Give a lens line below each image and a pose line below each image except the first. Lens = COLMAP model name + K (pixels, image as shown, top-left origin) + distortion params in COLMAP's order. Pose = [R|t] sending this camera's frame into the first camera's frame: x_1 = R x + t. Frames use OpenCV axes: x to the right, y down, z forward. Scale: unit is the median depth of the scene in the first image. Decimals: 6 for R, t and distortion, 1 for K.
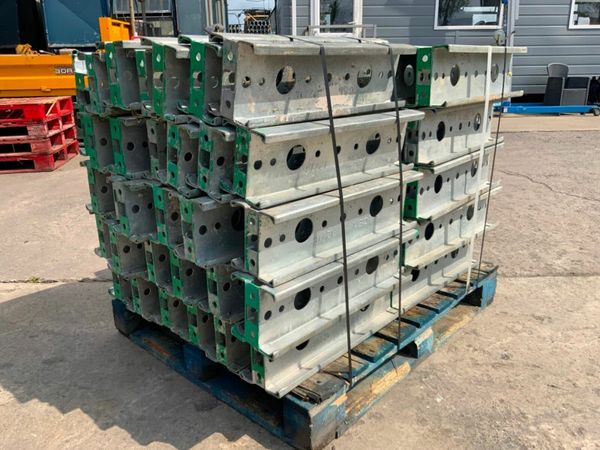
lens RADIAL K [[496.4, 0, 300.3], [0, 496.4, 227.3], [0, 0, 1]] dist [0.069176, -0.127415]
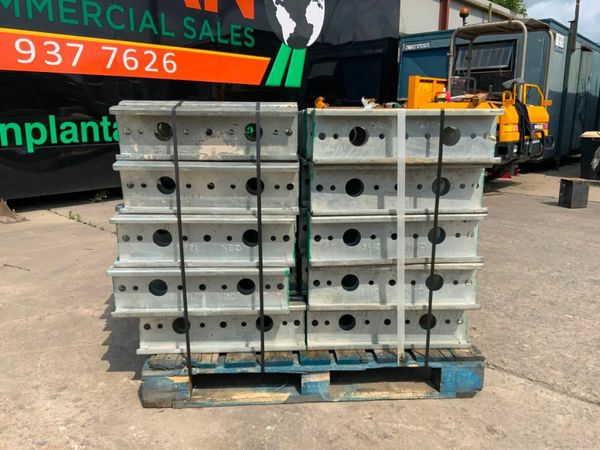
lens RADIAL K [[496.4, 0, 300.3], [0, 496.4, 227.3], [0, 0, 1]] dist [0.069176, -0.127415]
pose [[0.719514, 0.171856, -0.672878, 0.745066], [-0.233655, 0.972318, -0.001515, -0.067819], [0.653992, 0.158312, 0.739752, 0.136648]]
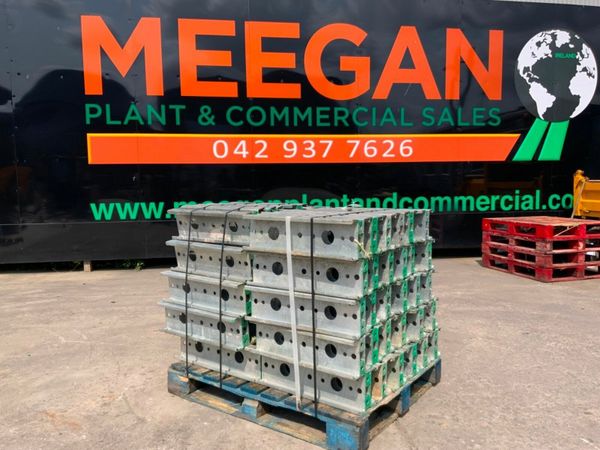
lens RADIAL K [[496.4, 0, 300.3], [0, 496.4, 227.3], [0, 0, 1]] dist [0.069176, -0.127415]
pose [[0.121625, 0.109322, -0.986537, 1.397852], [-0.305615, 0.949755, 0.067569, -0.347336], [0.944355, 0.293283, 0.148925, 0.659991]]
